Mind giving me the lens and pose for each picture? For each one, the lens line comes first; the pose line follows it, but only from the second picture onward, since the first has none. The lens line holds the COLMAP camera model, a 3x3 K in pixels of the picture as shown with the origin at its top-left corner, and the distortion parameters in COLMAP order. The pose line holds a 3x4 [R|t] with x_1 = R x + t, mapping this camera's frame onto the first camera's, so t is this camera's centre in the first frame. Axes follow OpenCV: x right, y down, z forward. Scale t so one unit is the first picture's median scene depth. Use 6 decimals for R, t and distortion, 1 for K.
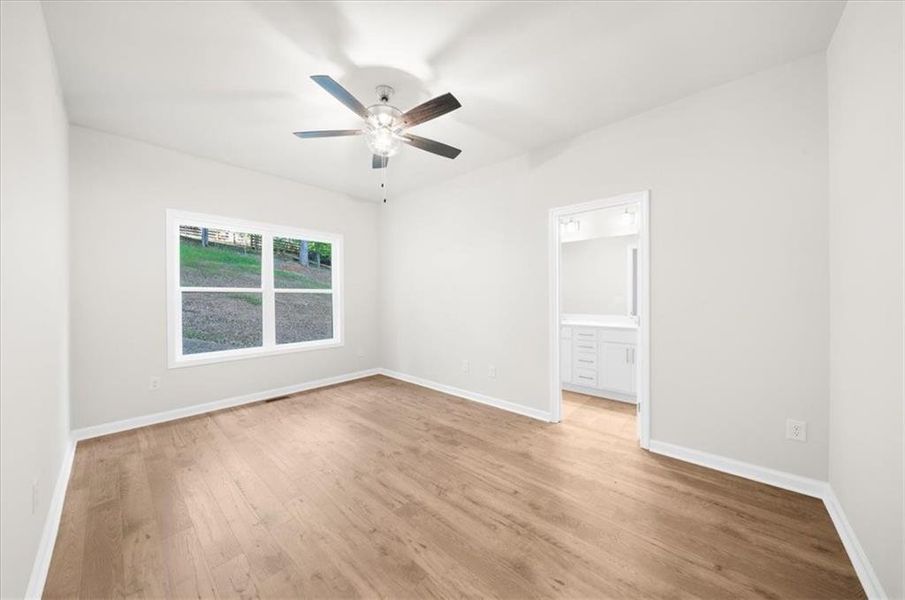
lens RADIAL K [[312.6, 0, 450.8], [0, 312.6, 297.8], [0, 0, 1]] dist [-0.003122, -0.000008]
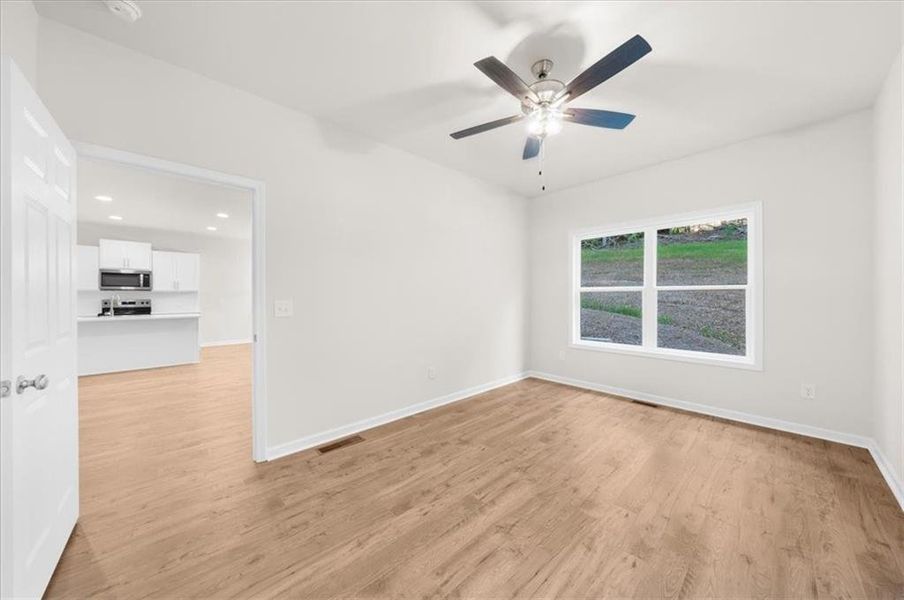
lens RADIAL K [[312.2, 0, 450.3], [0, 312.2, 297.8], [0, 0, 1]] dist [-0.003122, -0.000008]
pose [[-0.092524, 0.009609, -0.995664, 0.497789], [-0.003478, 0.999944, 0.009974, -0.003286], [0.995704, 0.004386, -0.092485, 0.573833]]
